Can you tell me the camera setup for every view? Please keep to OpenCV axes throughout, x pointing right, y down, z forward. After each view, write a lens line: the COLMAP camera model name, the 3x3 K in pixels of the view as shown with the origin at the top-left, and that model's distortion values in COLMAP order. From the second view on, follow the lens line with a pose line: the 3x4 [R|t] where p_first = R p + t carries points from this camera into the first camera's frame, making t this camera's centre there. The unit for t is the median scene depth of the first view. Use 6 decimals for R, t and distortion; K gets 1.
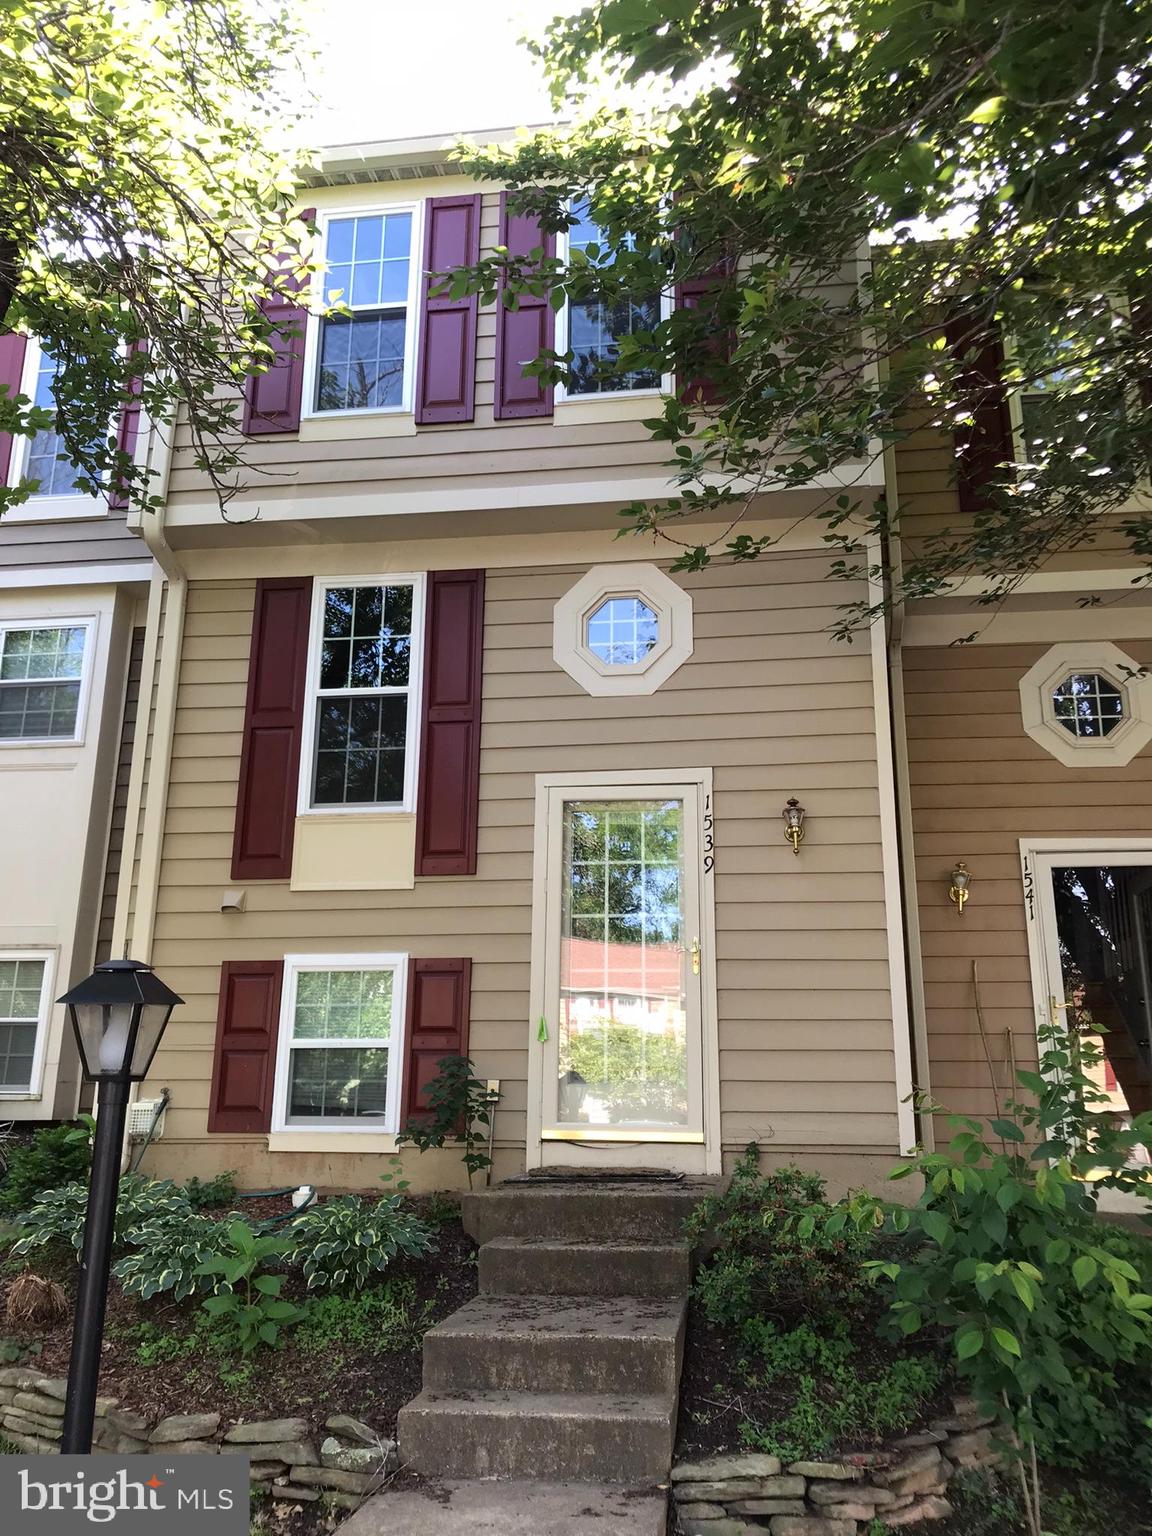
lens RADIAL K [[1263.5, 0, 582.1], [0, 1263.5, 767.0], [0, 0, 1]] dist [0.006339, -0.015933]
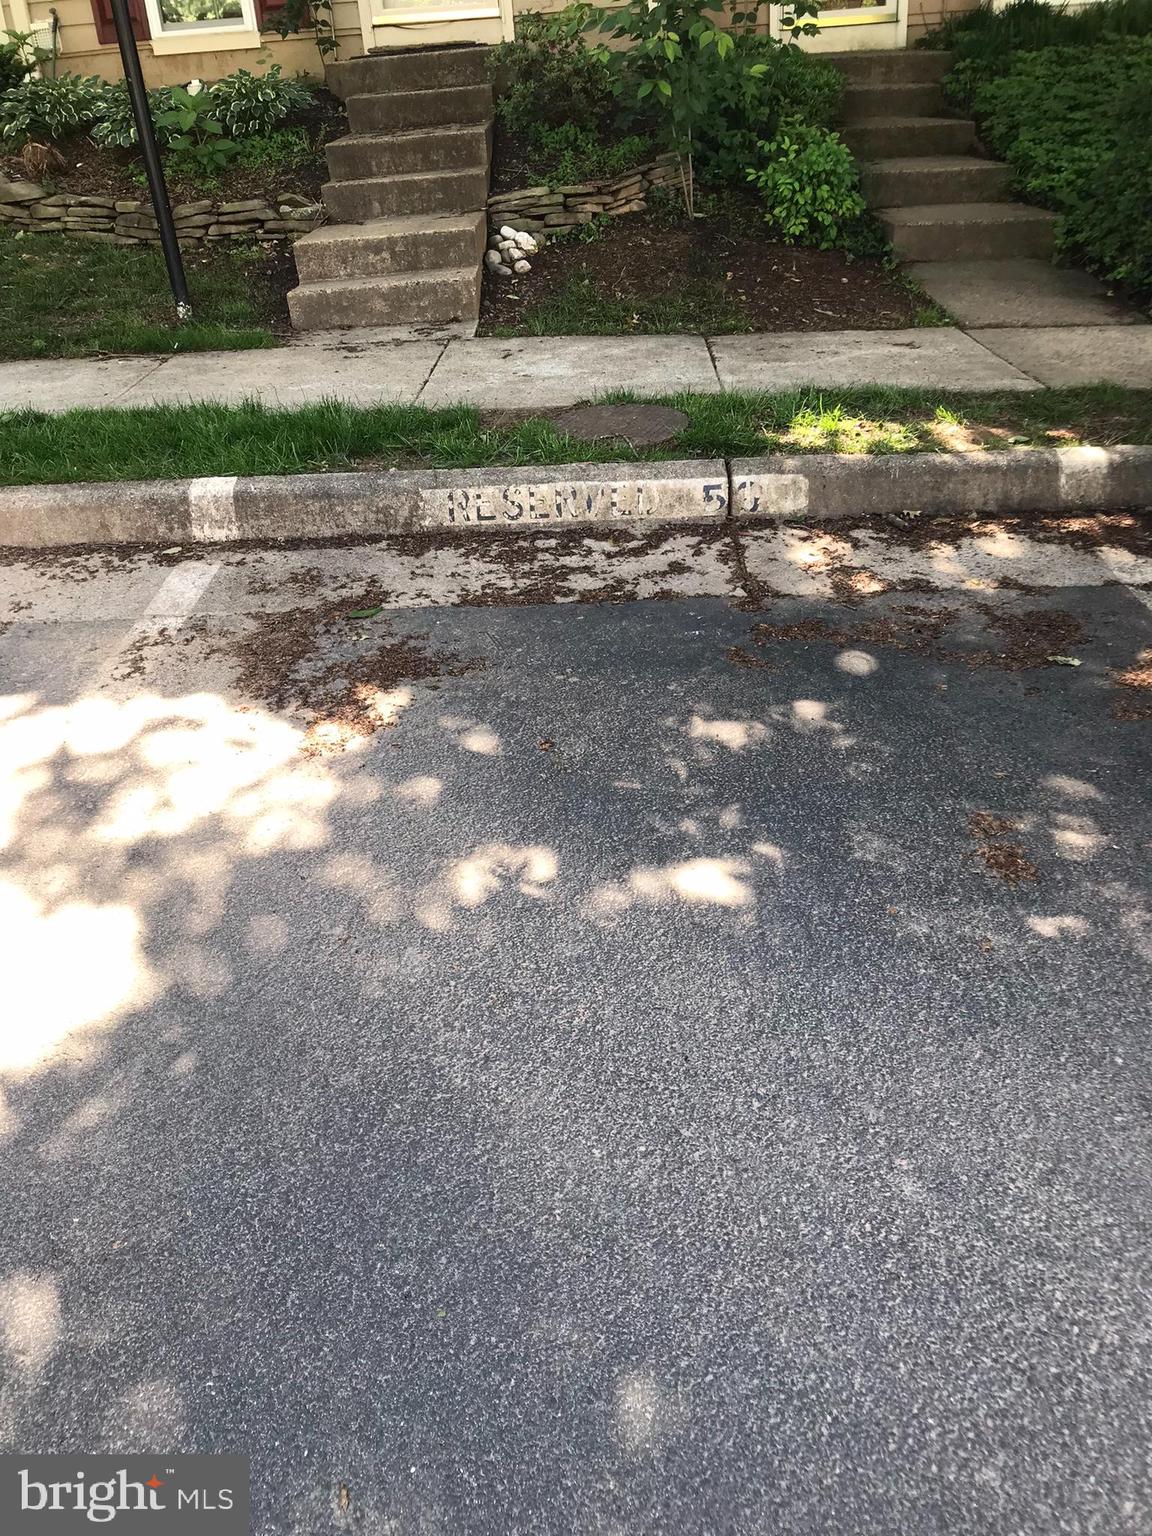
lens RADIAL K [[1263.5, 0, 582.1], [0, 1263.5, 767.0], [0, 0, 1]] dist [0.006339, -0.015933]
pose [[0.988090, -0.131675, 0.079629, -0.022081], [0.038485, 0.712490, 0.700626, -0.051700], [-0.148990, -0.689217, 0.709071, -0.413240]]
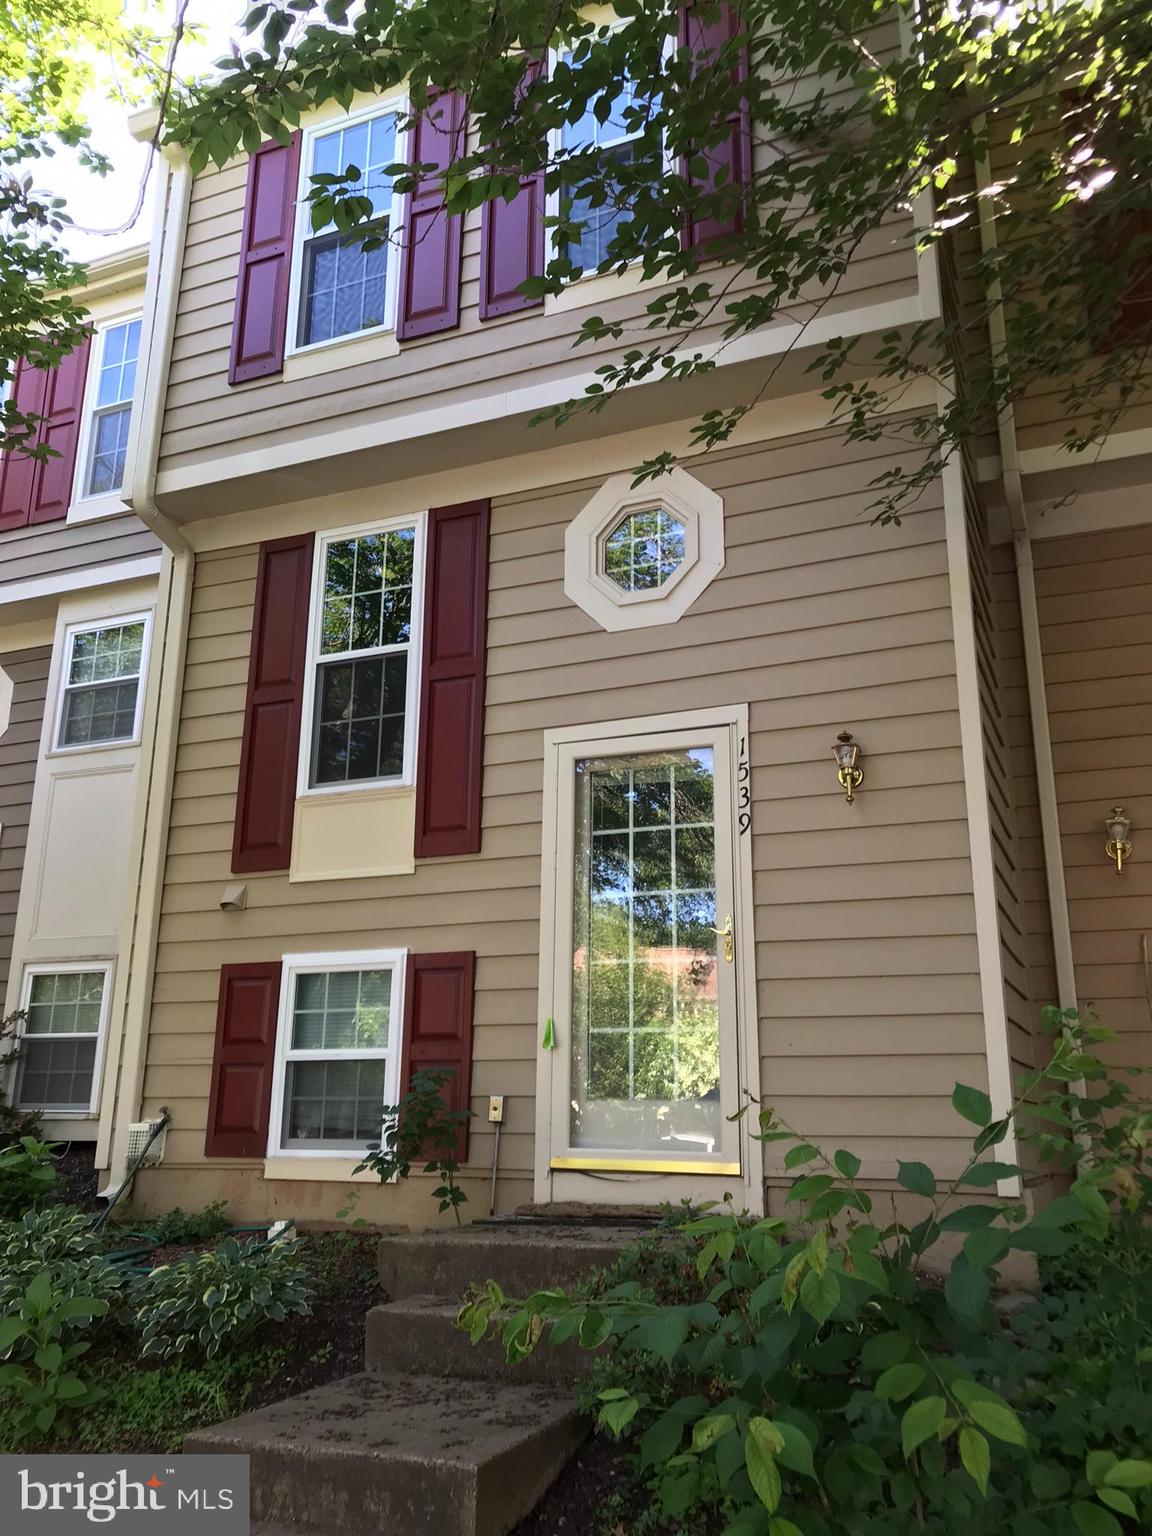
lens RADIAL K [[1260.7, 0, 579.3], [0, 1260.7, 763.9], [0, 0, 1]] dist [0.005318, -0.016974]
pose [[0.965951, -0.070573, -0.248913, 0.193556], [0.068169, 0.997506, -0.018278, 0.045422], [0.249582, 0.000688, 0.968353, 0.197244]]
